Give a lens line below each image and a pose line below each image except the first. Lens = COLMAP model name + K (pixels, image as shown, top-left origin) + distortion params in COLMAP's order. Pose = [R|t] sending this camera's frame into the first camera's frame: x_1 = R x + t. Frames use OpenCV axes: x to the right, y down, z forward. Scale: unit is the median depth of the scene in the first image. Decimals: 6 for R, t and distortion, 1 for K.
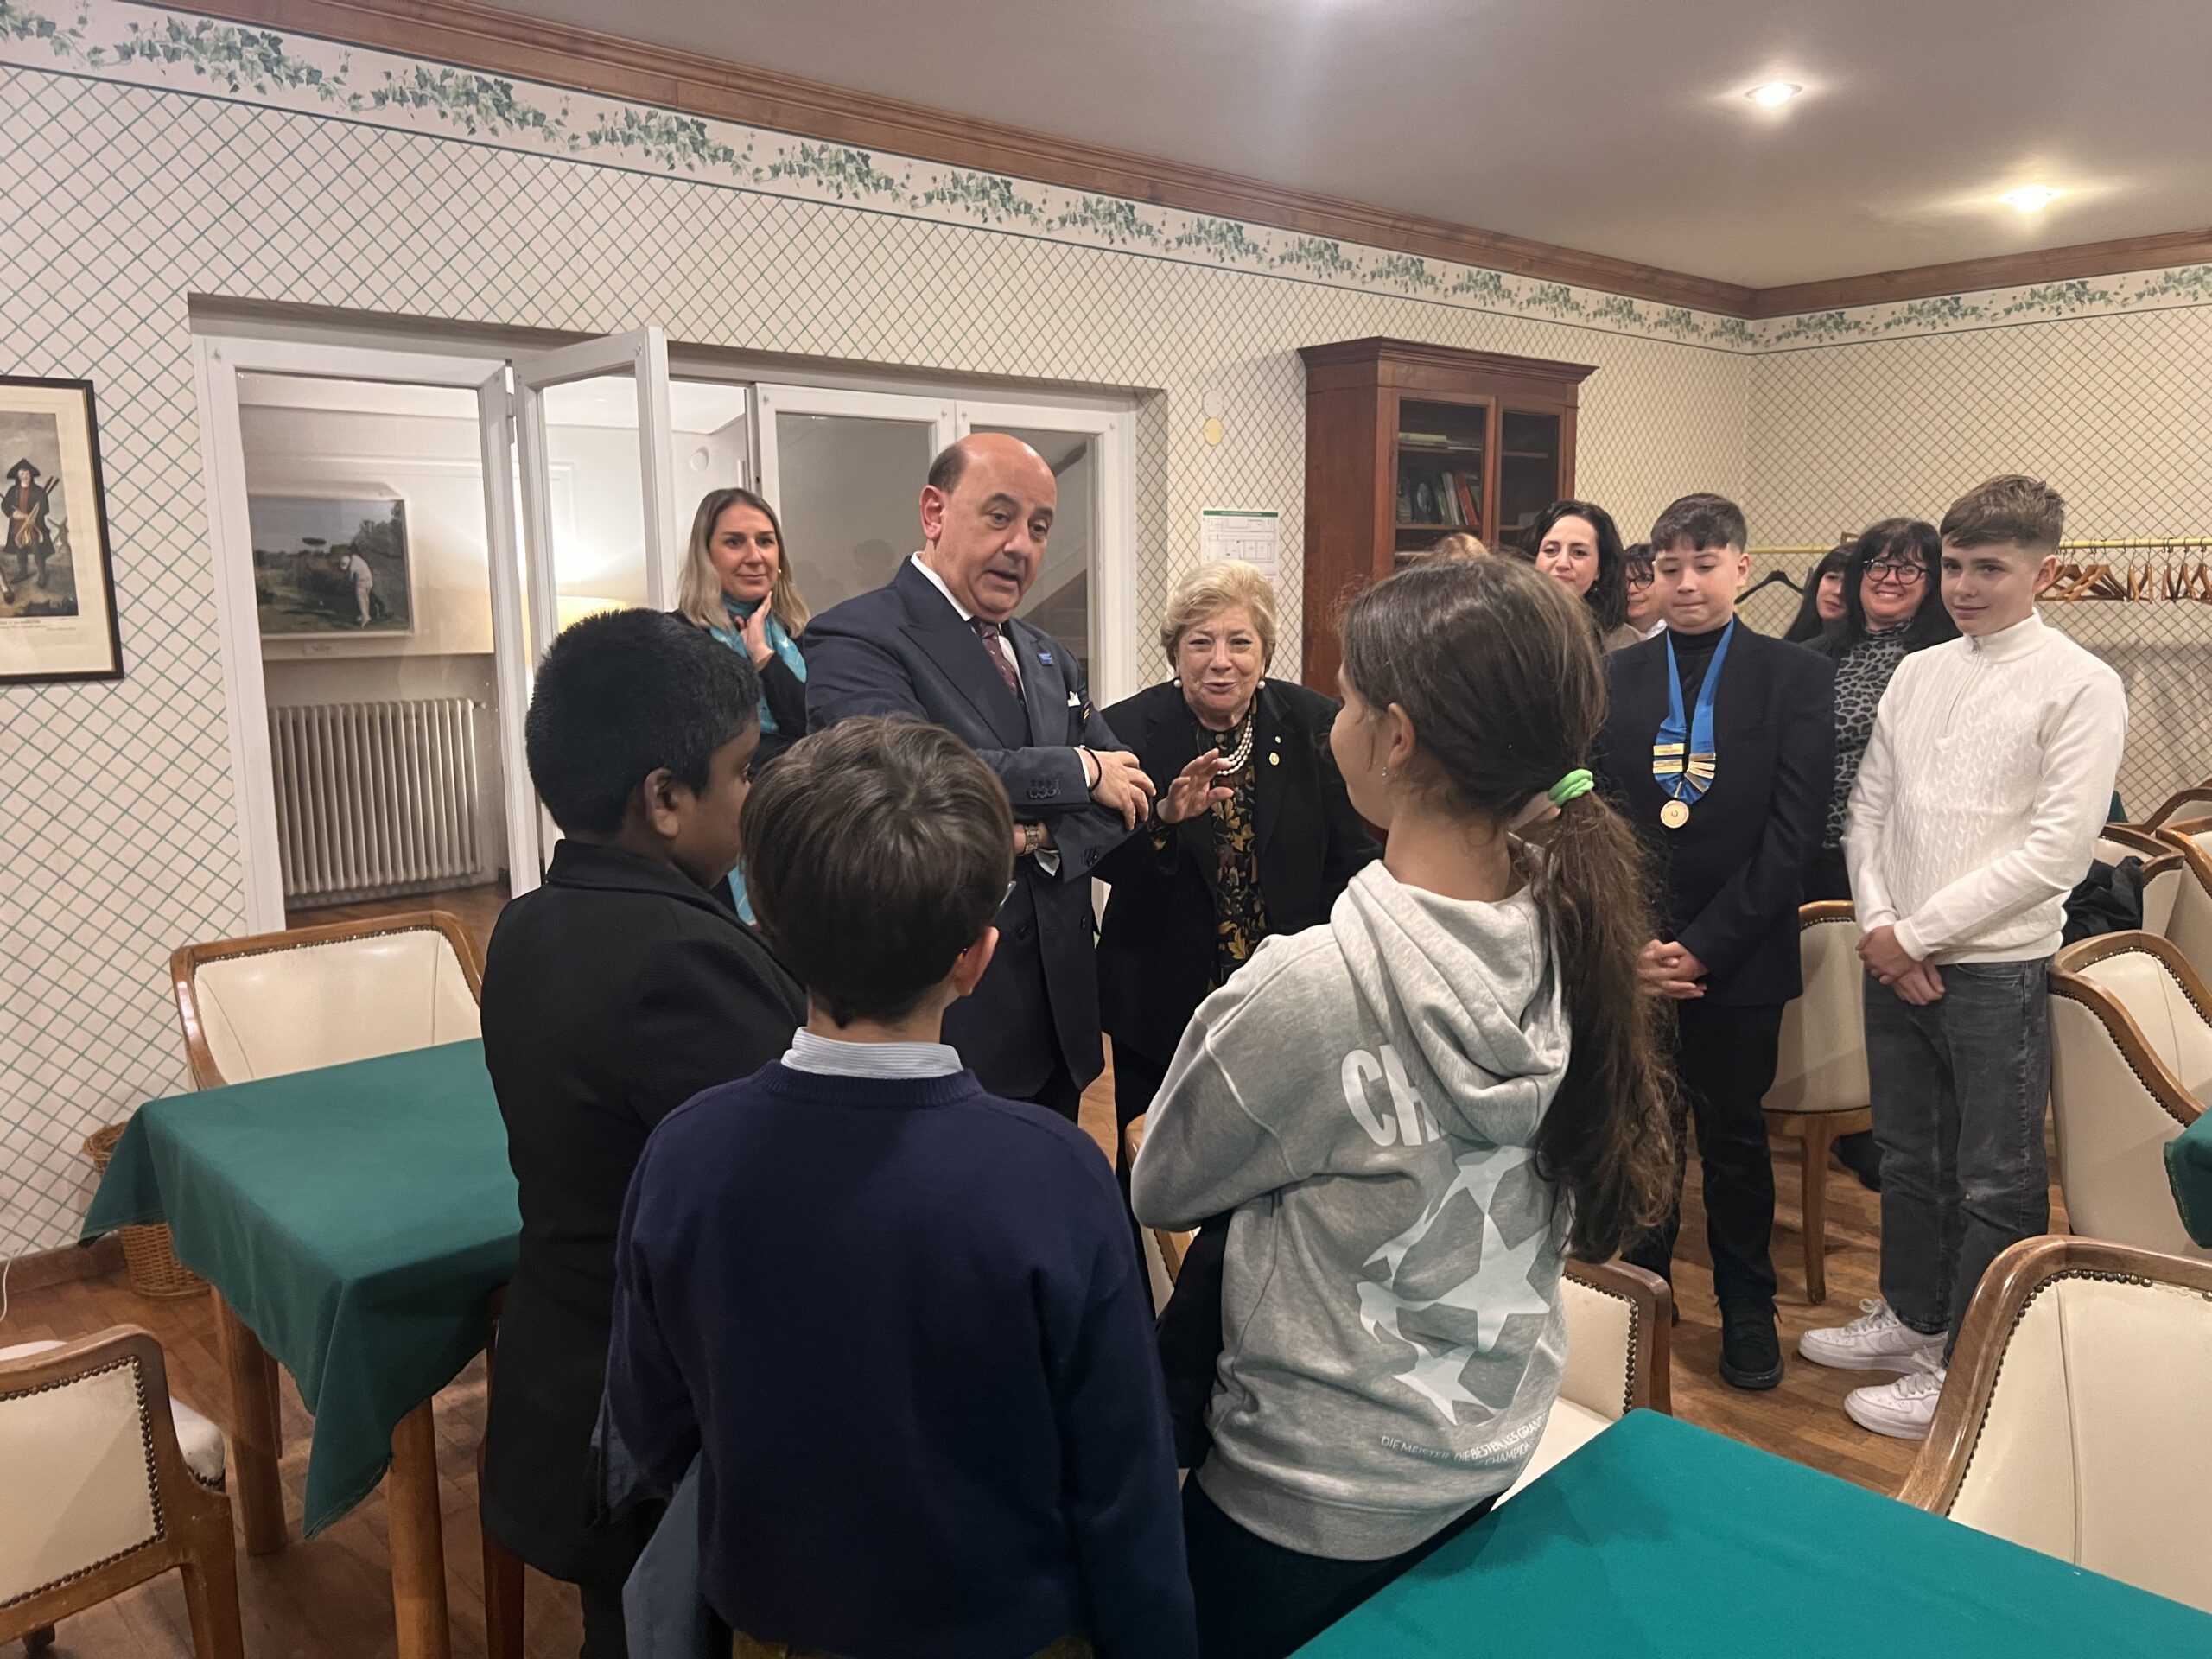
lens RADIAL K [[1686.4, 0, 1155.6], [0, 1686.4, 858.5], [0, 0, 1]] dist [0.041491, -0.036950]
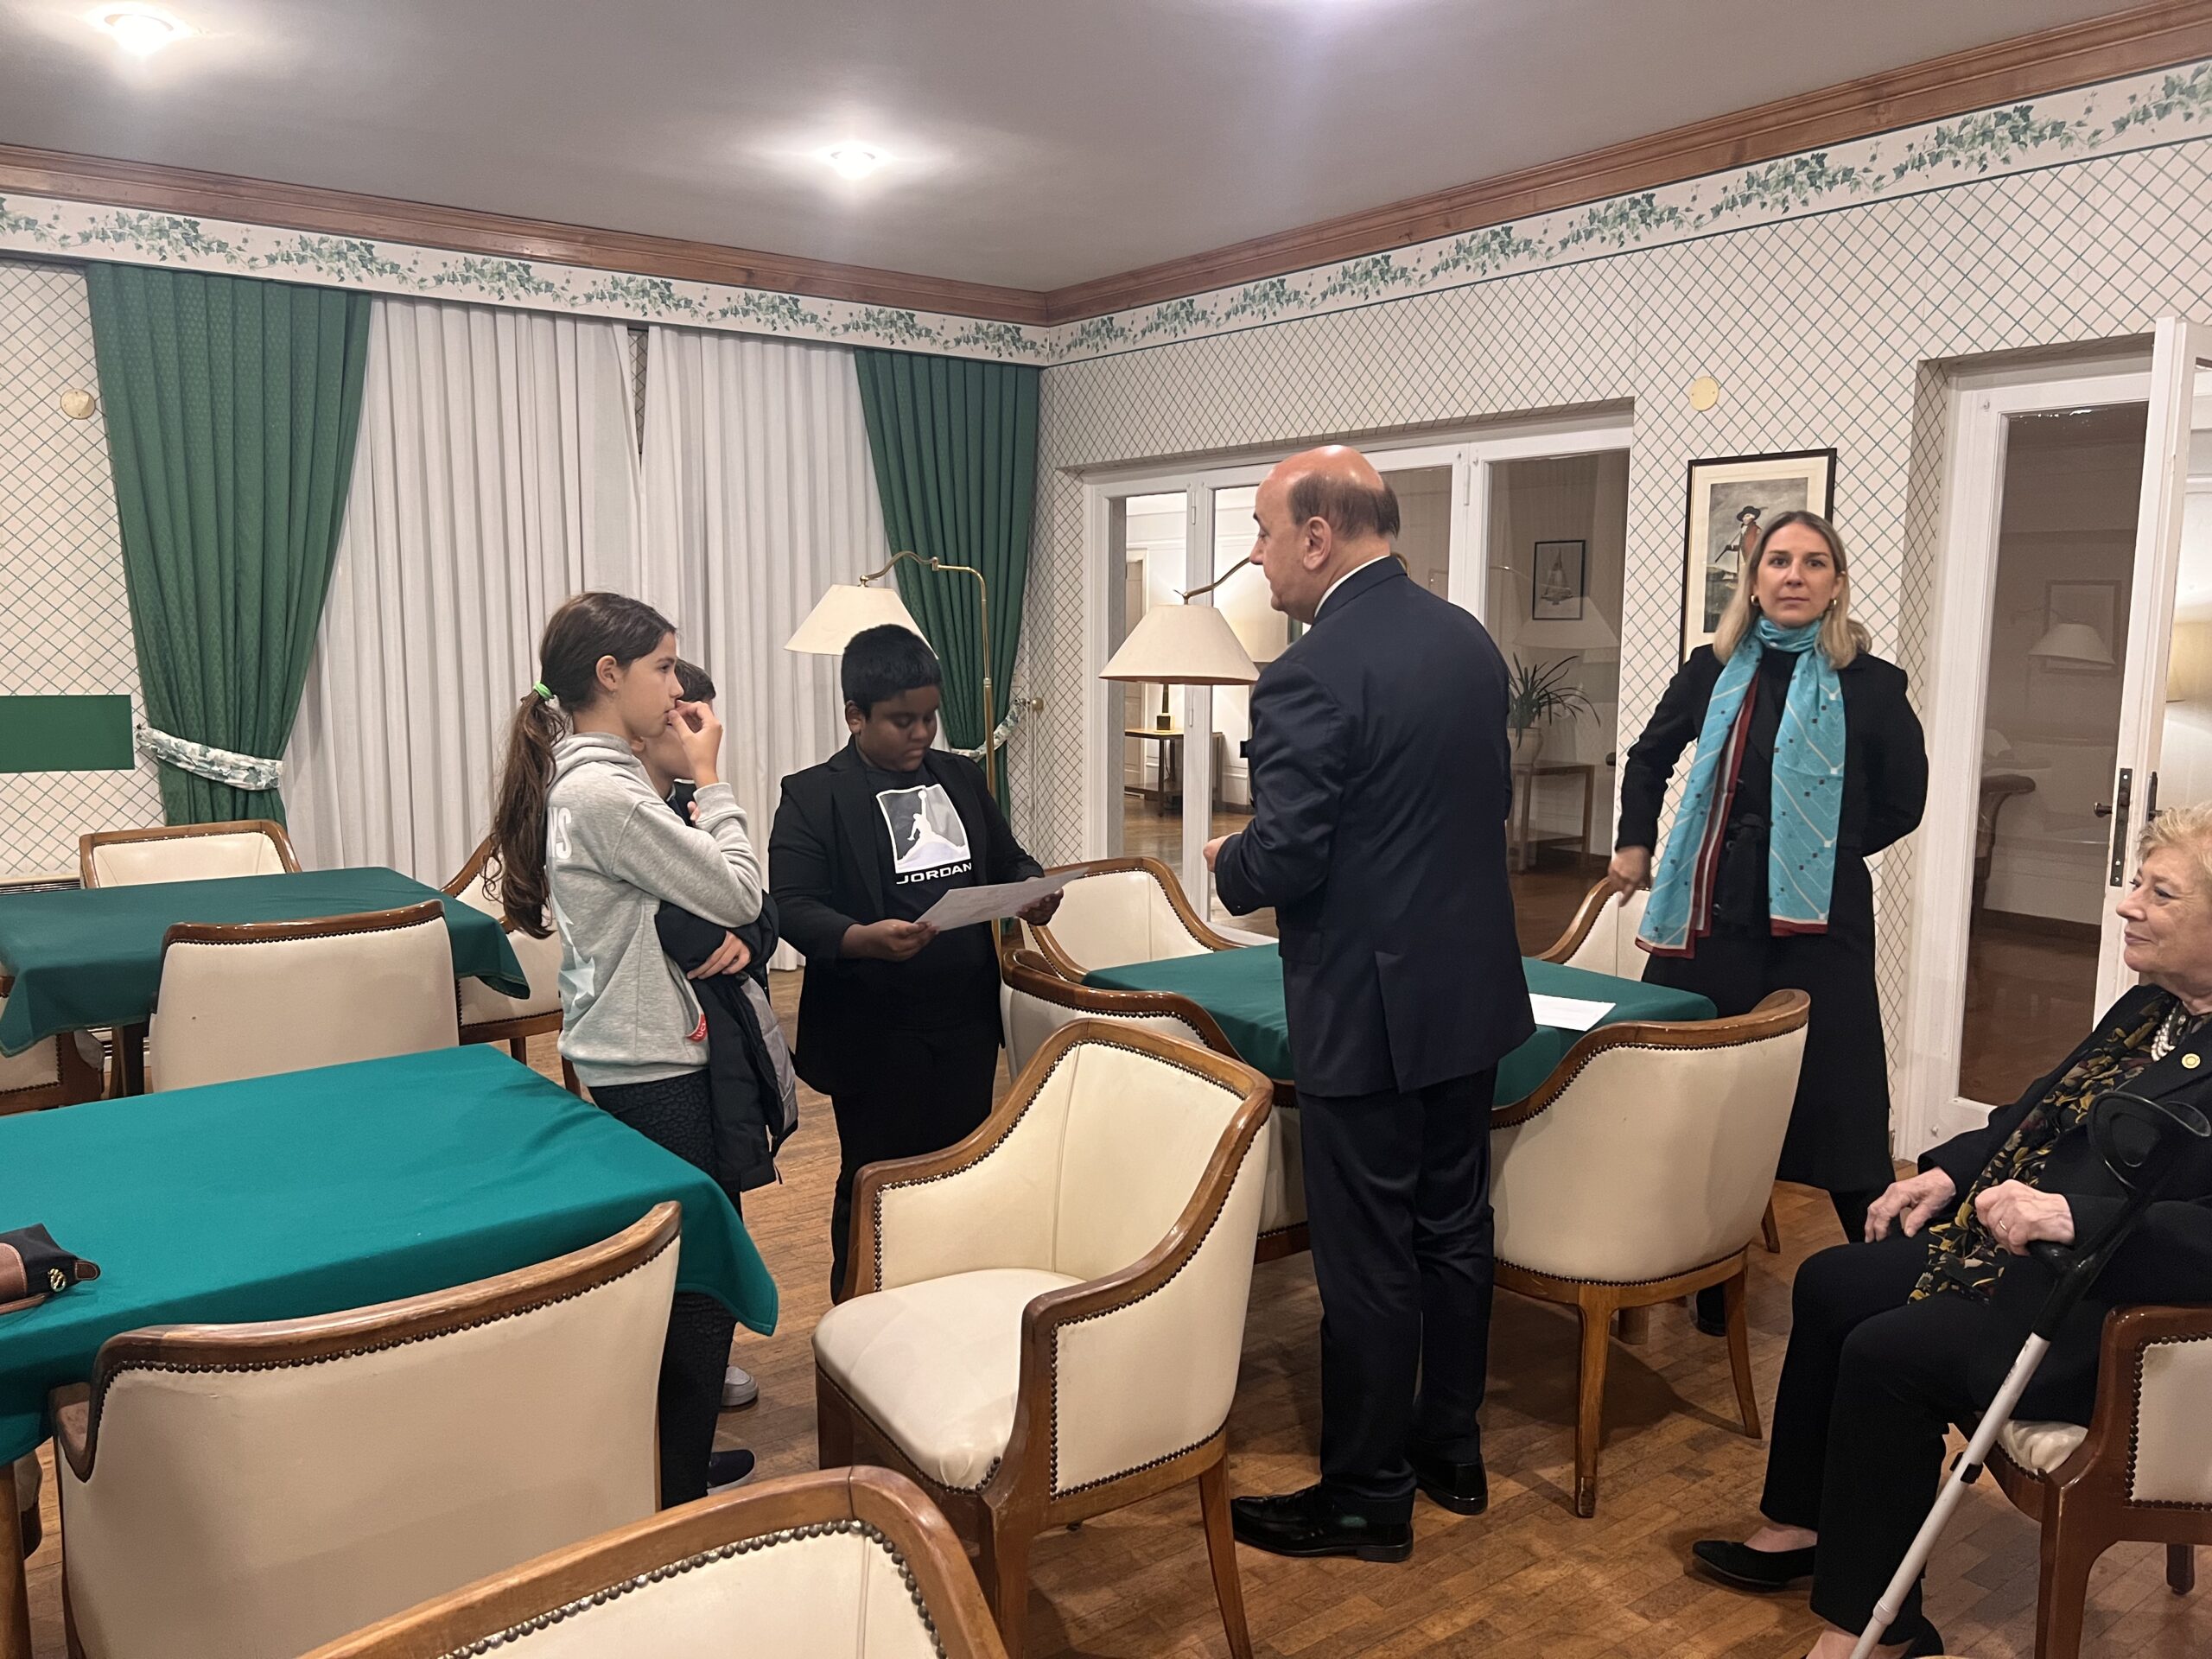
lens RADIAL K [[1686.4, 0, 1112.3], [0, 1686.4, 839.8], [0, 0, 1]] dist [0.041491, -0.036950]
pose [[-0.069939, 0.126017, -0.989560, 0.694306], [-0.167841, 0.976360, 0.136198, -0.078729], [0.983330, 0.175615, -0.047135, 0.586144]]
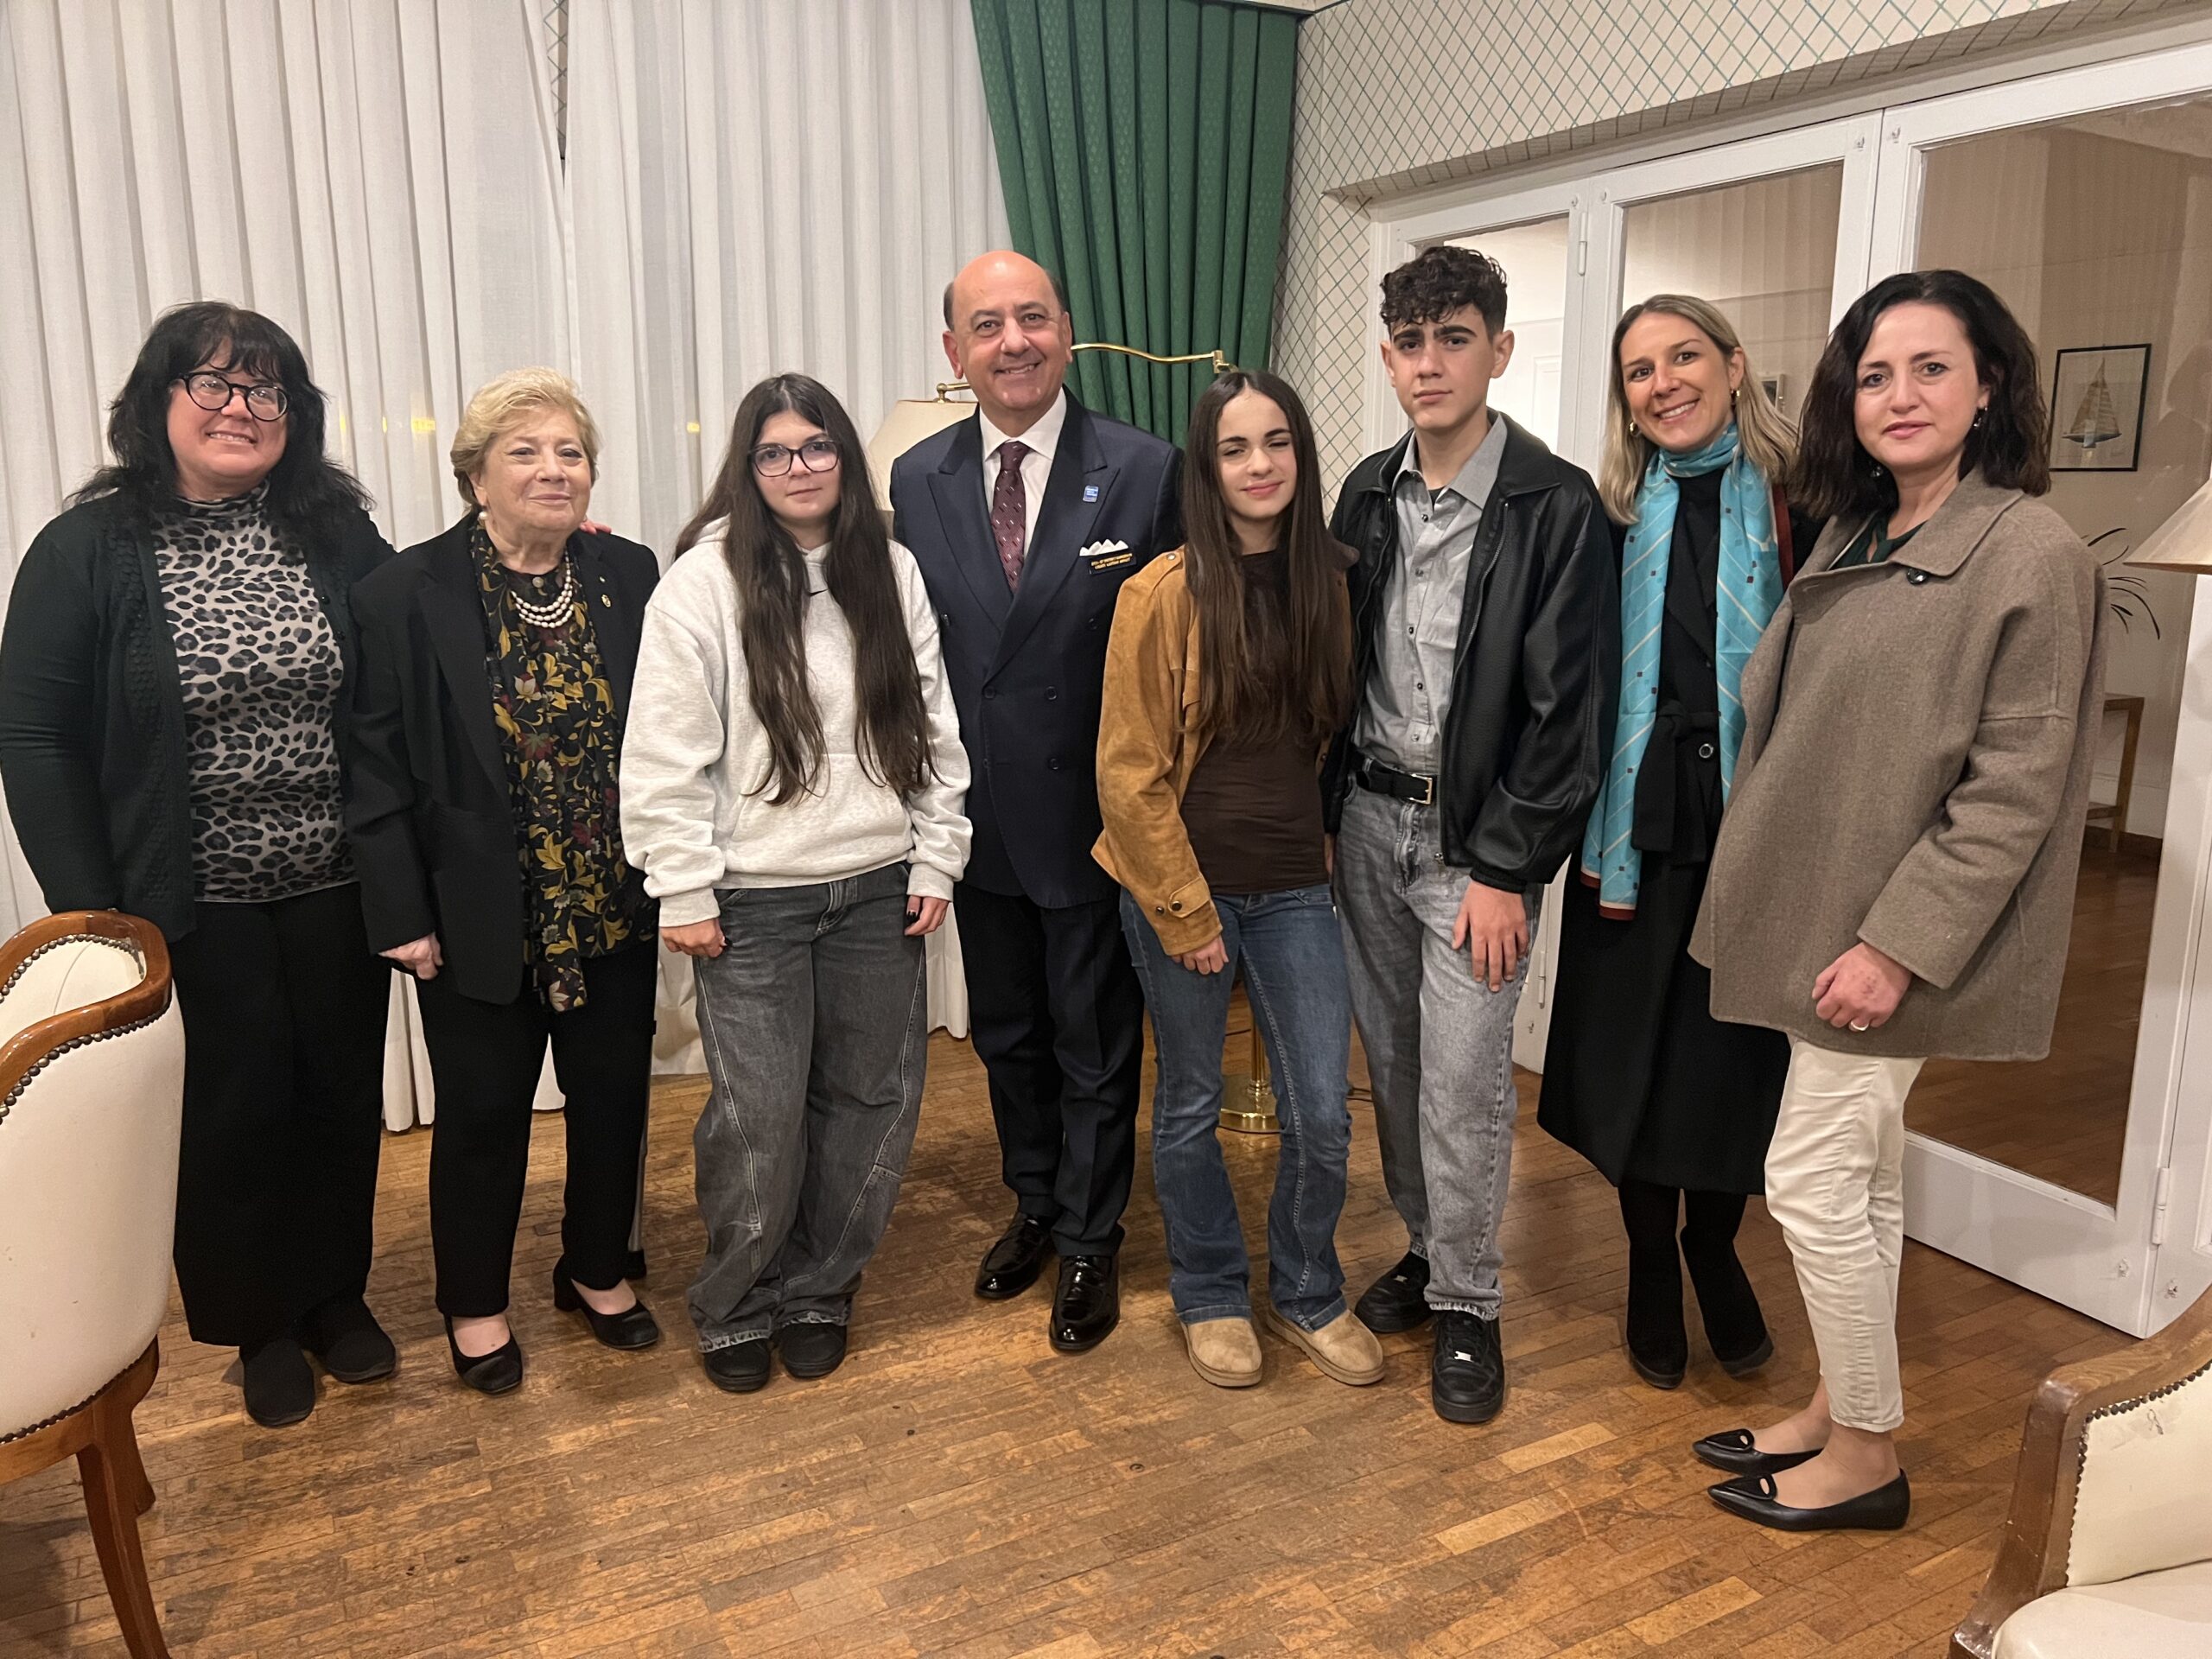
lens RADIAL K [[1686.4, 0, 1128.7], [0, 1686.4, 811.8], [0, 0, 1]] dist [0.041491, -0.036950]
pose [[-0.205576, 0.181199, -0.961720, -0.142872], [-0.166086, 0.961995, 0.216753, -0.047352], [0.964445, 0.204287, -0.167668, 0.498353]]
